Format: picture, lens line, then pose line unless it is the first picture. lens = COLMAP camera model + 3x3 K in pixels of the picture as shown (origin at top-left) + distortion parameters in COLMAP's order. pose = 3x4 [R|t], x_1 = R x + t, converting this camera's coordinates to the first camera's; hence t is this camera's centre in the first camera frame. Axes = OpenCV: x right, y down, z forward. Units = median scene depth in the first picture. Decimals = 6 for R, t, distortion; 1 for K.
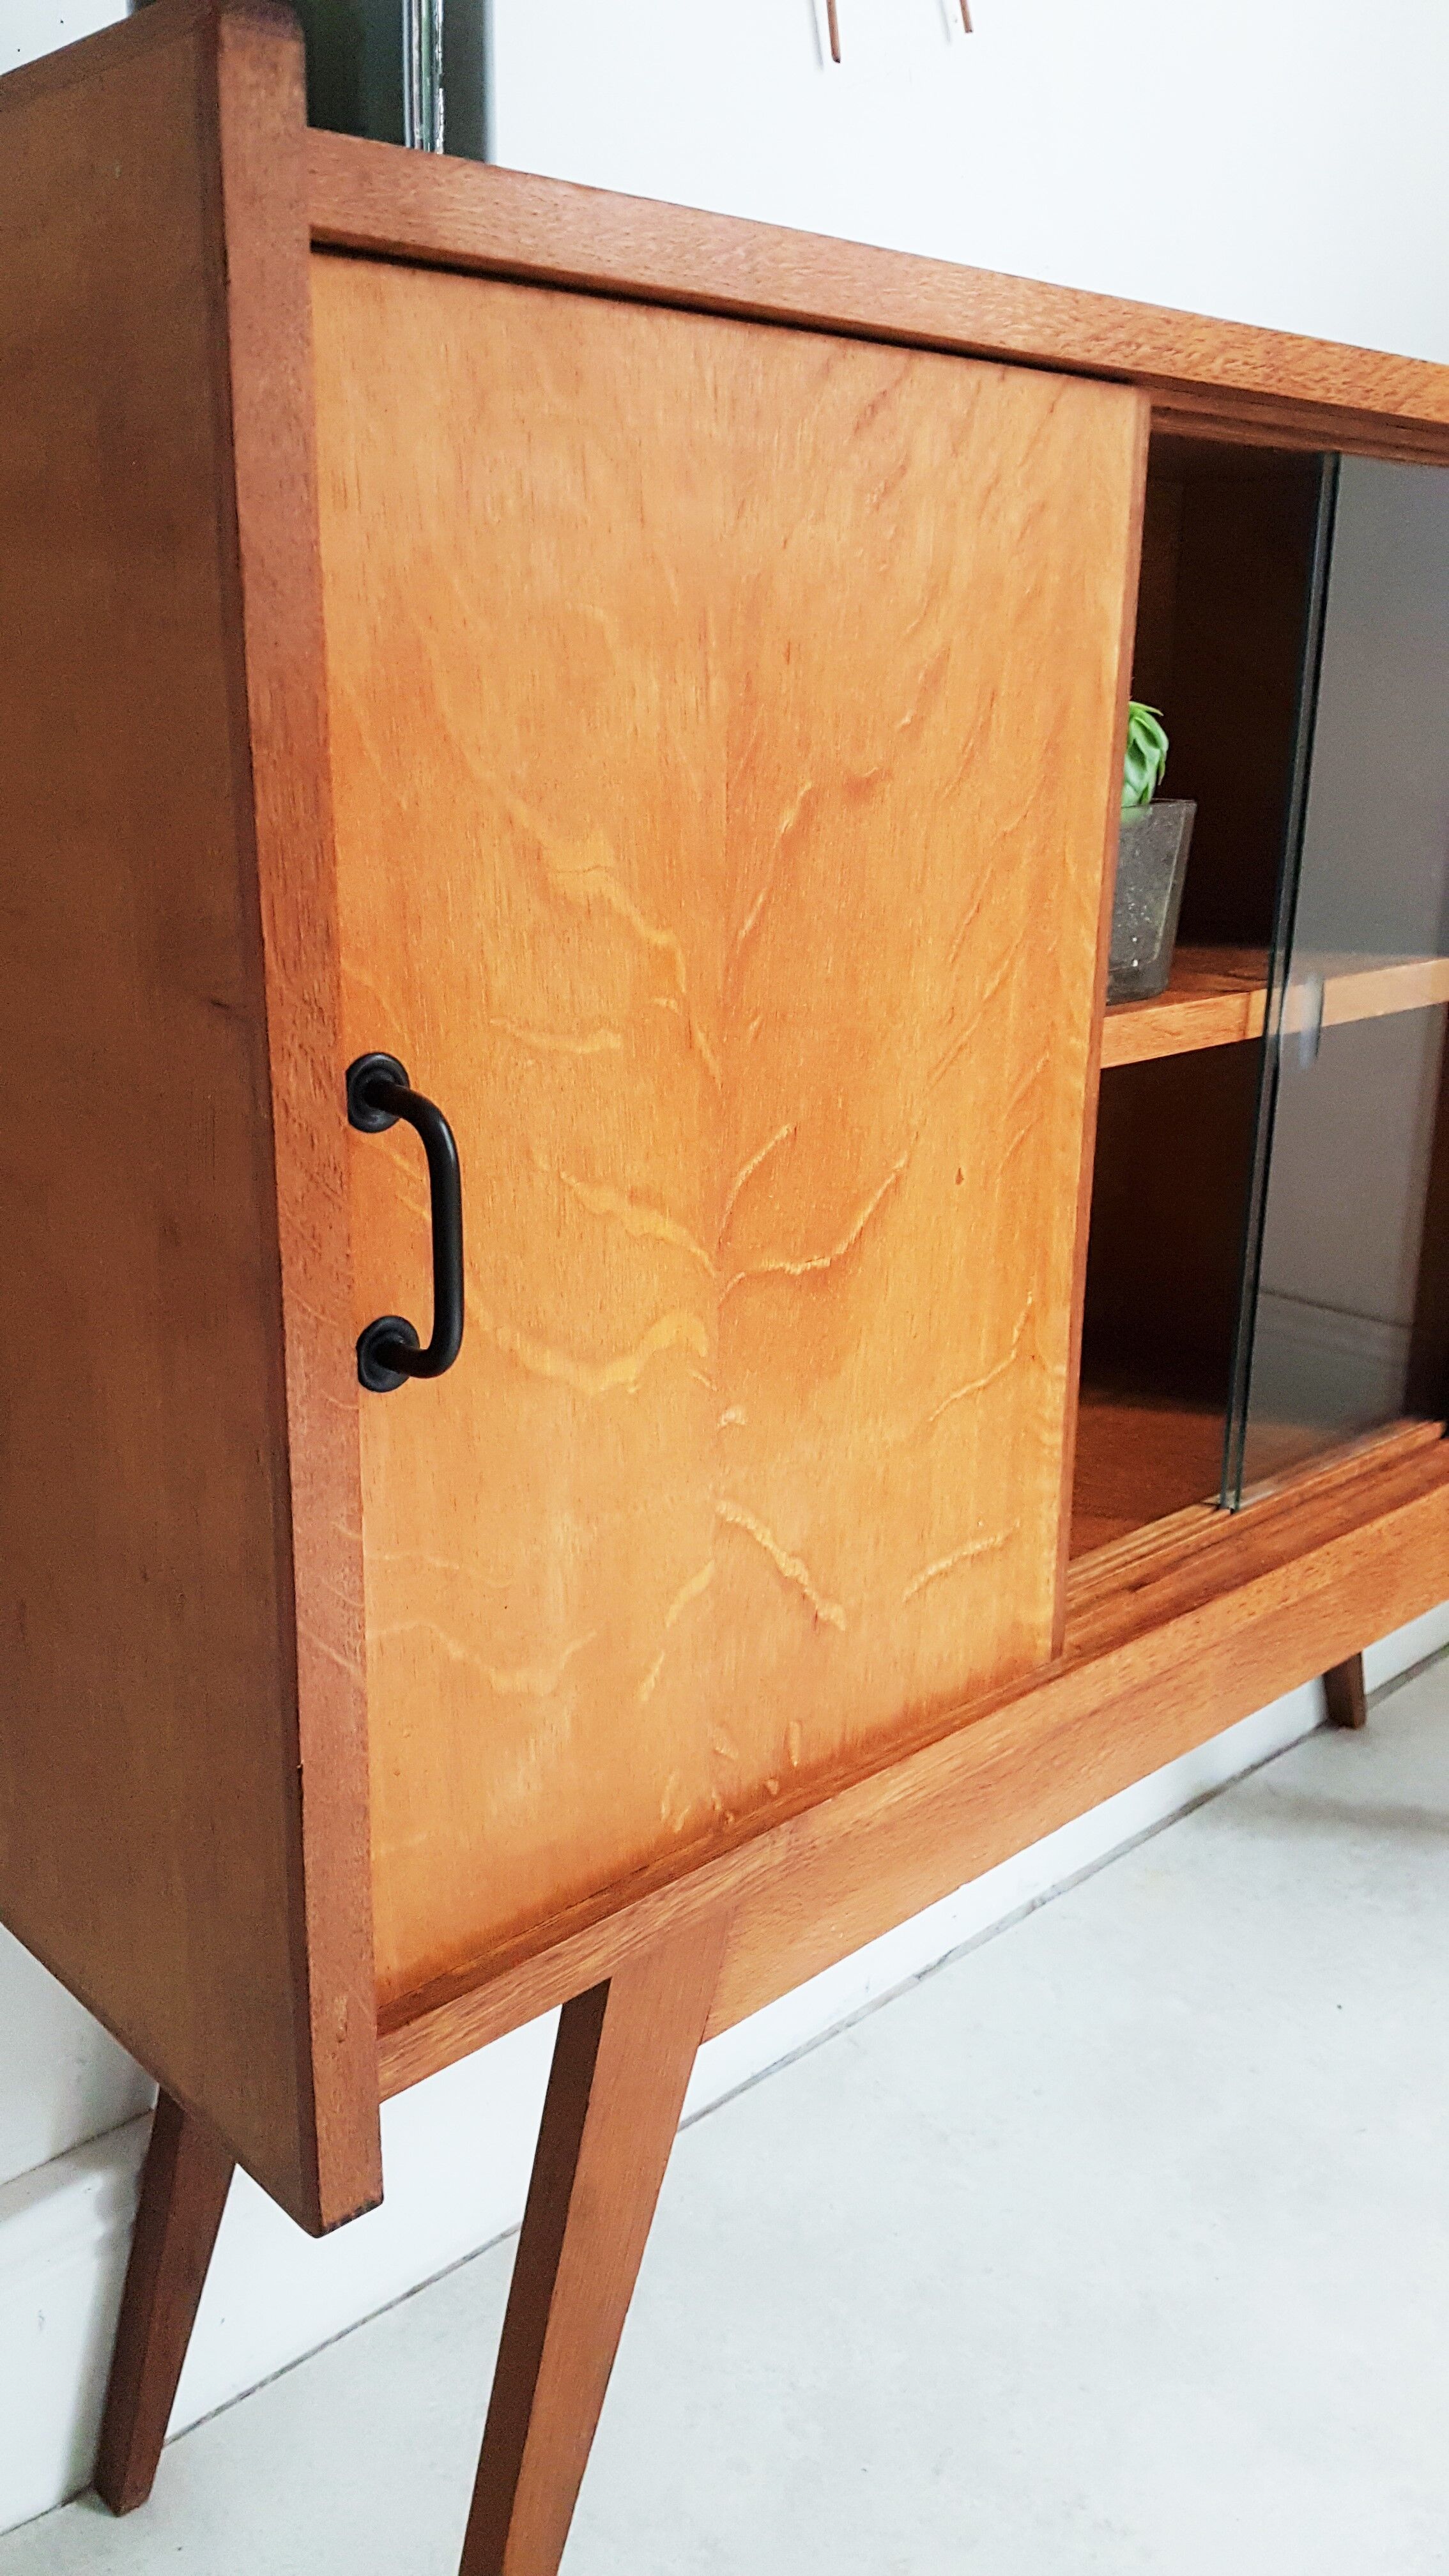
lens RADIAL K [[2010.0, 0, 673.9], [0, 2010.0, 1261.9], [0, 0, 1]] dist [0.222749, -0.510875]
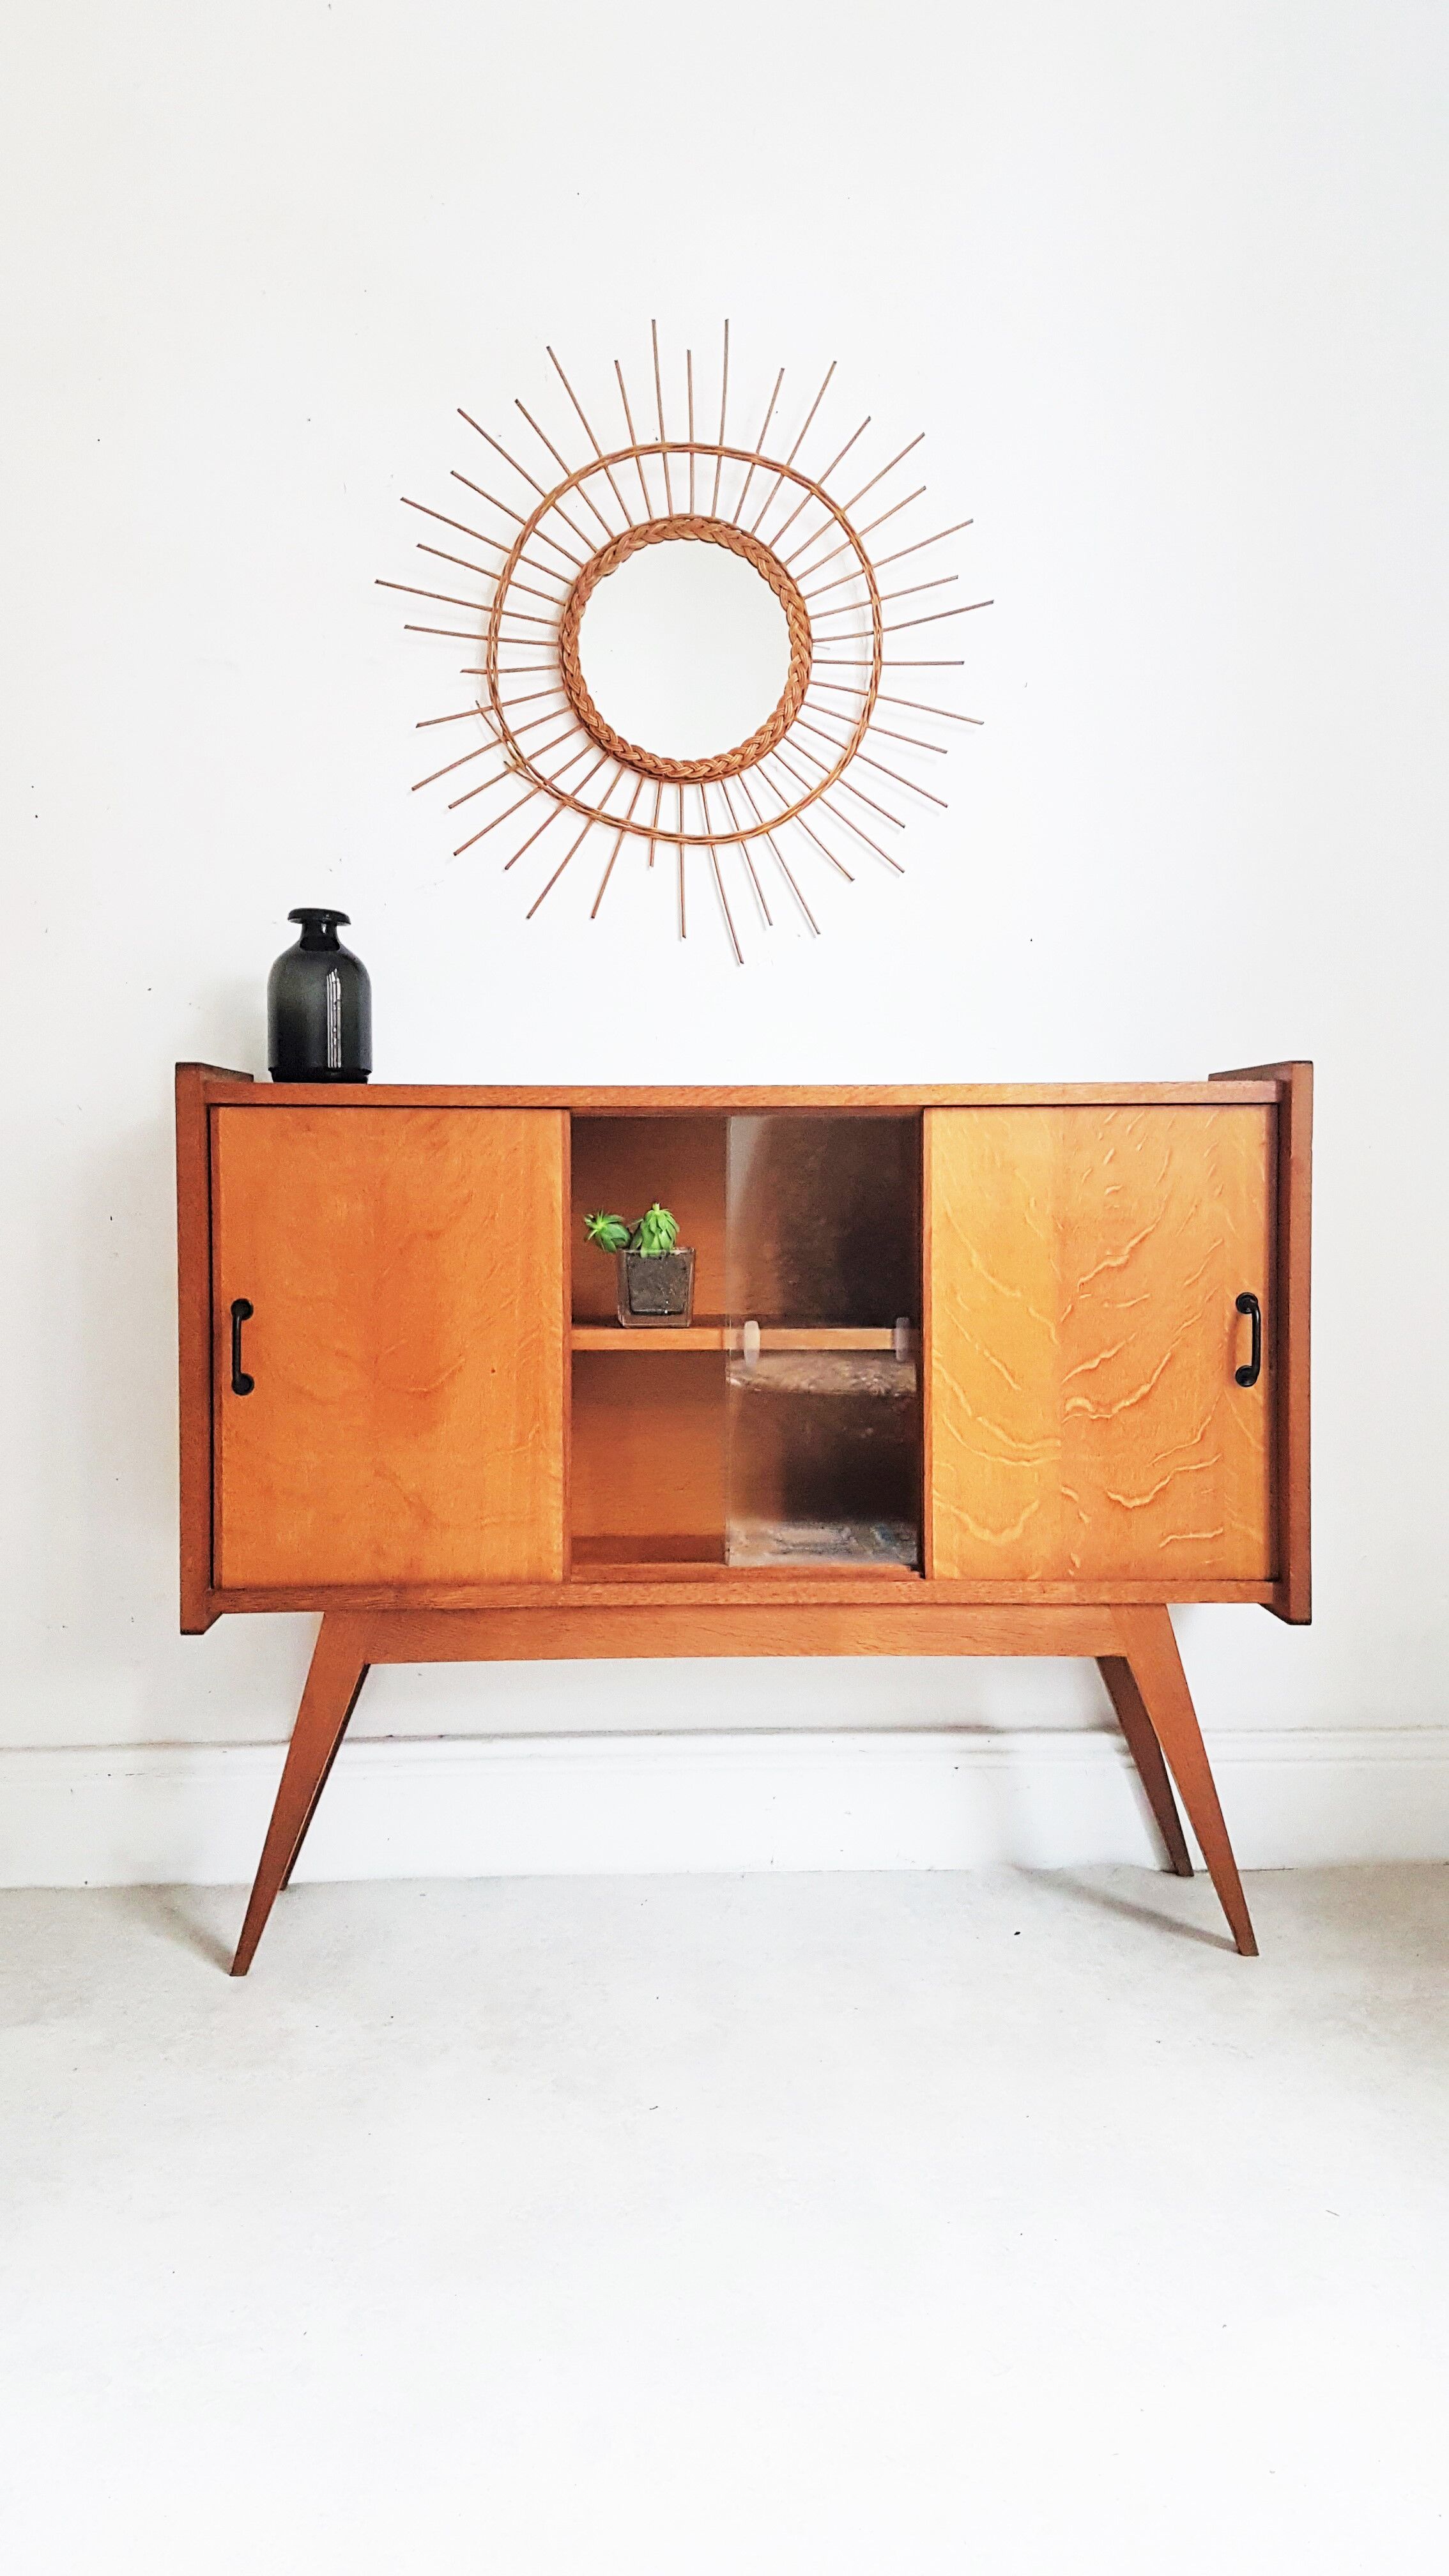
lens RADIAL K [[1974.8, 0, 701.5], [0, 1974.8, 1273.6], [0, 0, 1]] dist [0.253336, -0.465660]
pose [[0.768863, 0.022430, -0.639020, 2.248149], [-0.174403, 0.968848, -0.175833, 0.276557], [0.615170, 0.246639, 0.748823, -0.972515]]
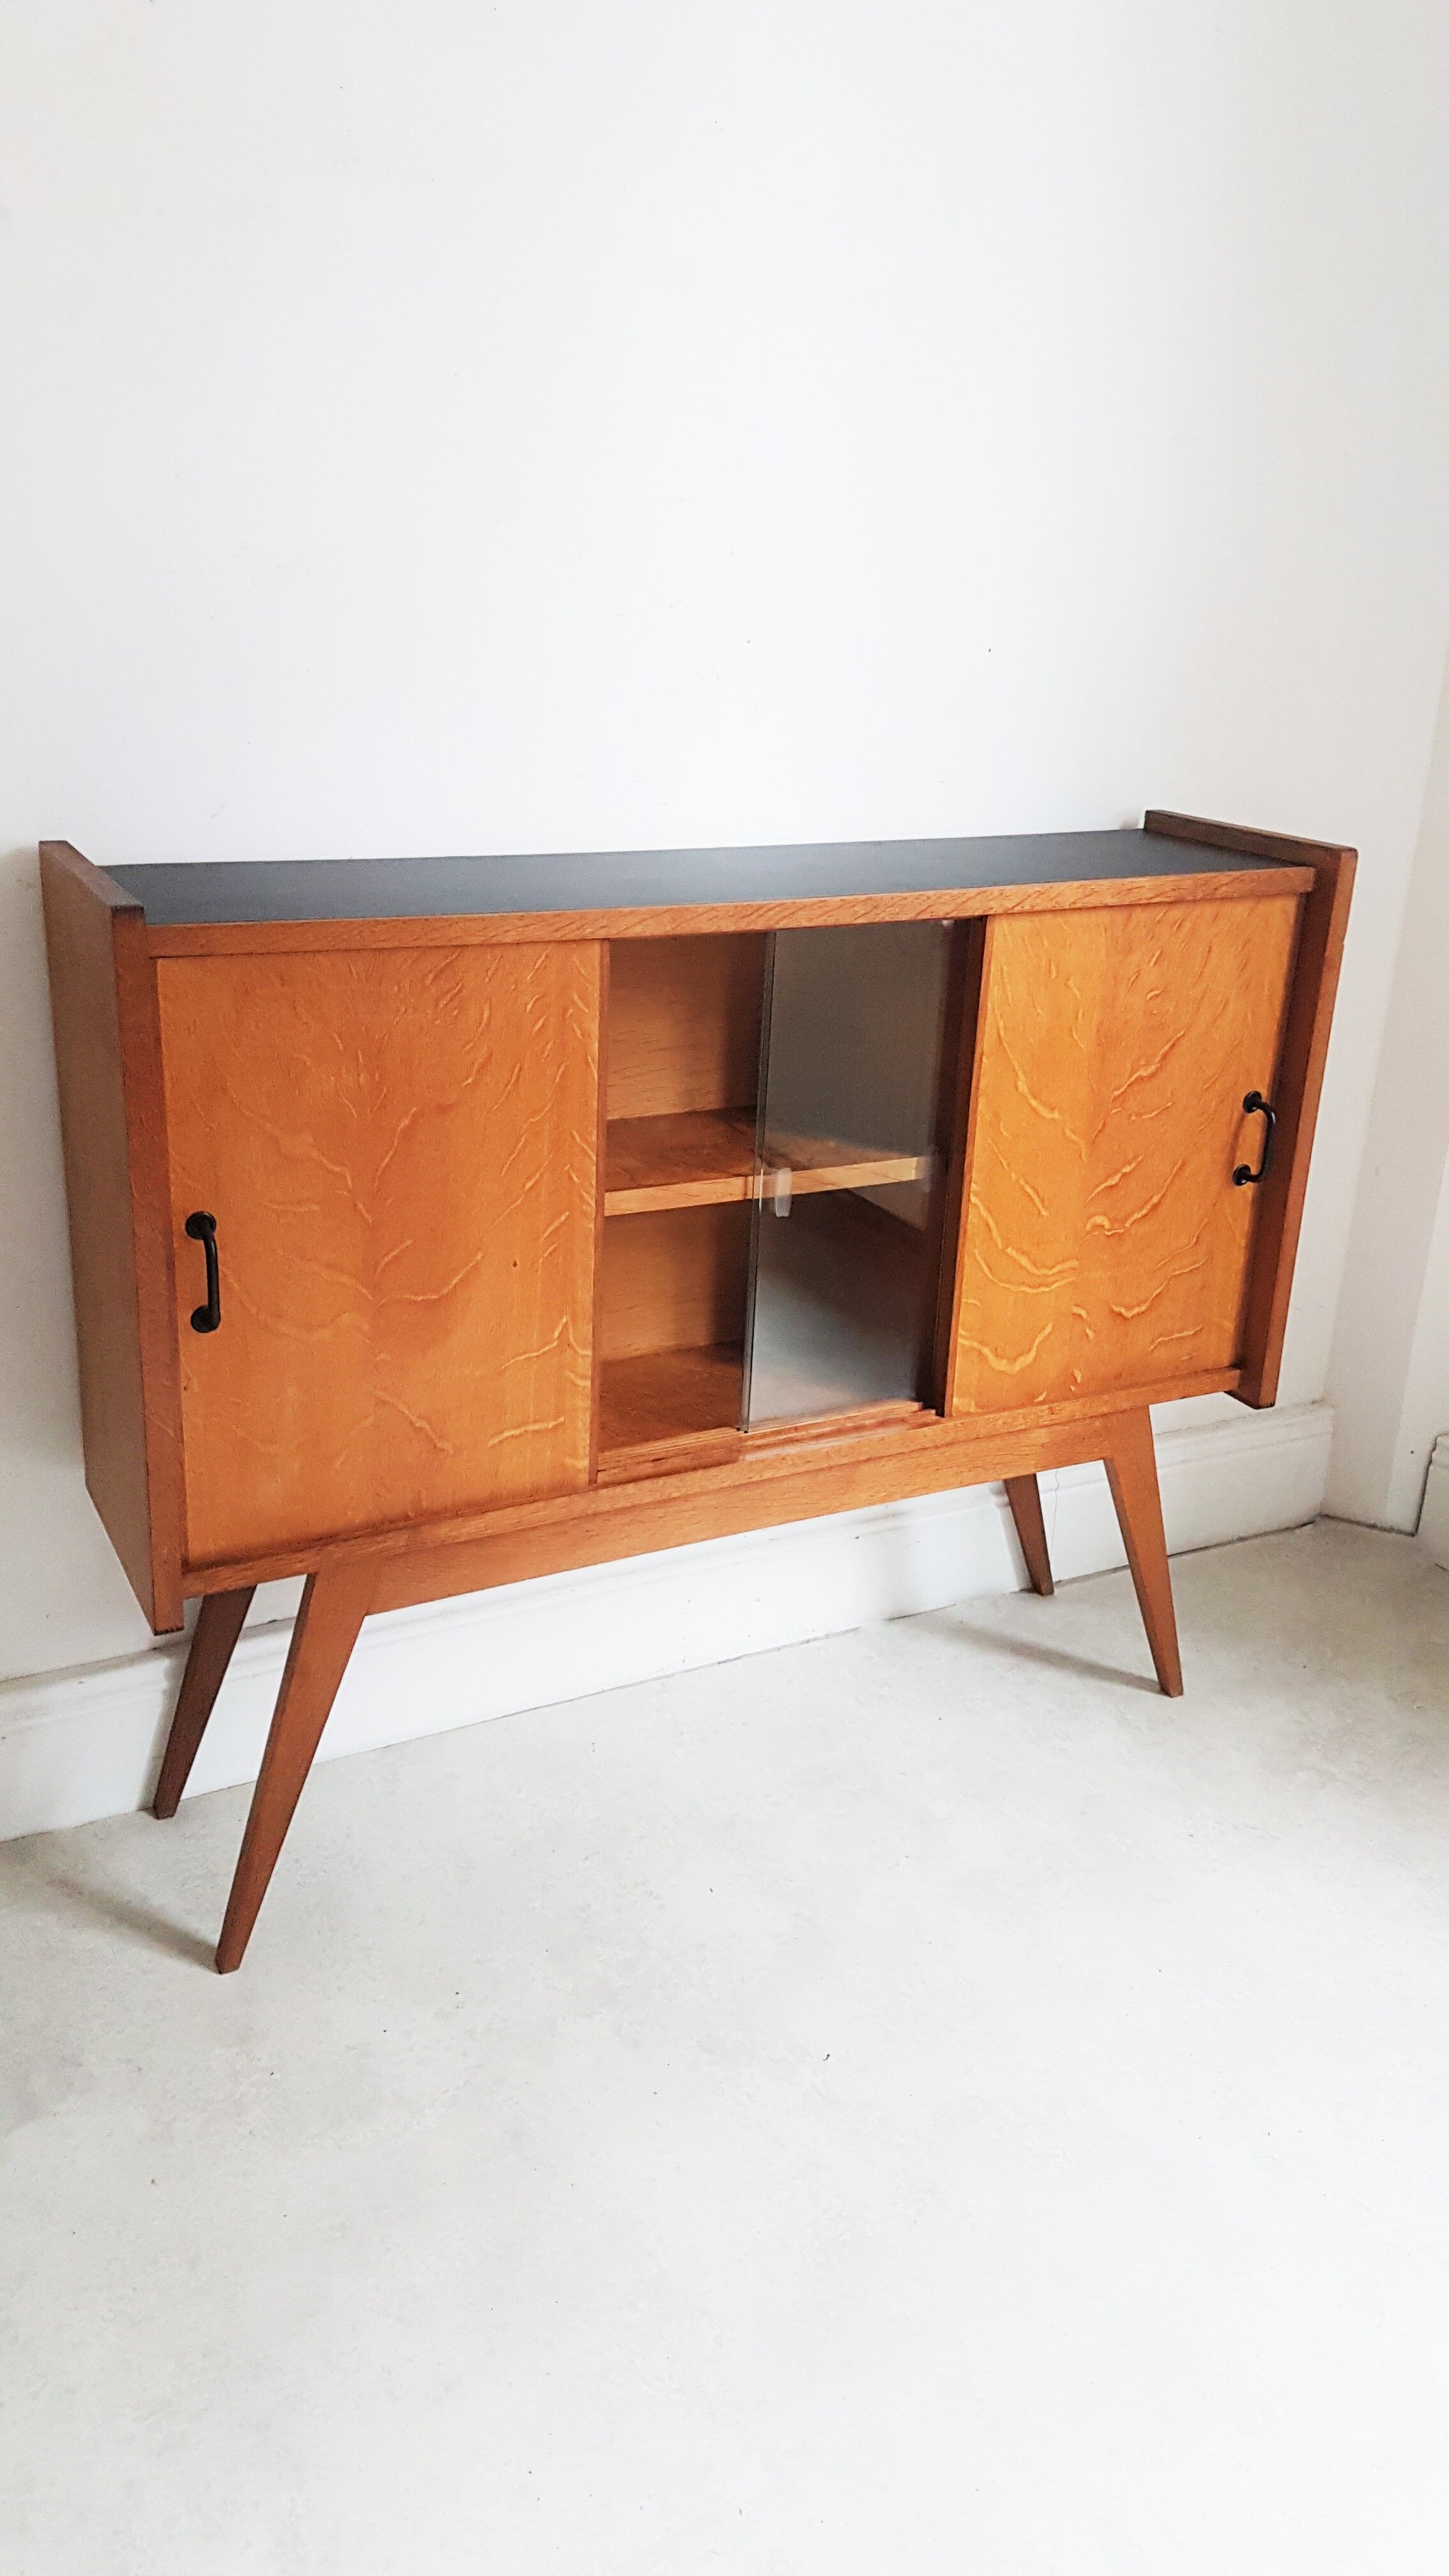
lens RADIAL K [[1966.7, 0, 716.8], [0, 1966.7, 1245.3], [0, 0, 1]] dist [0.175935, -0.000750]
pose [[0.965279, 0.117745, -0.233178, 0.928216], [-0.105069, 0.992266, 0.066103, -0.247673], [0.239158, -0.039308, 0.970185, -1.162472]]
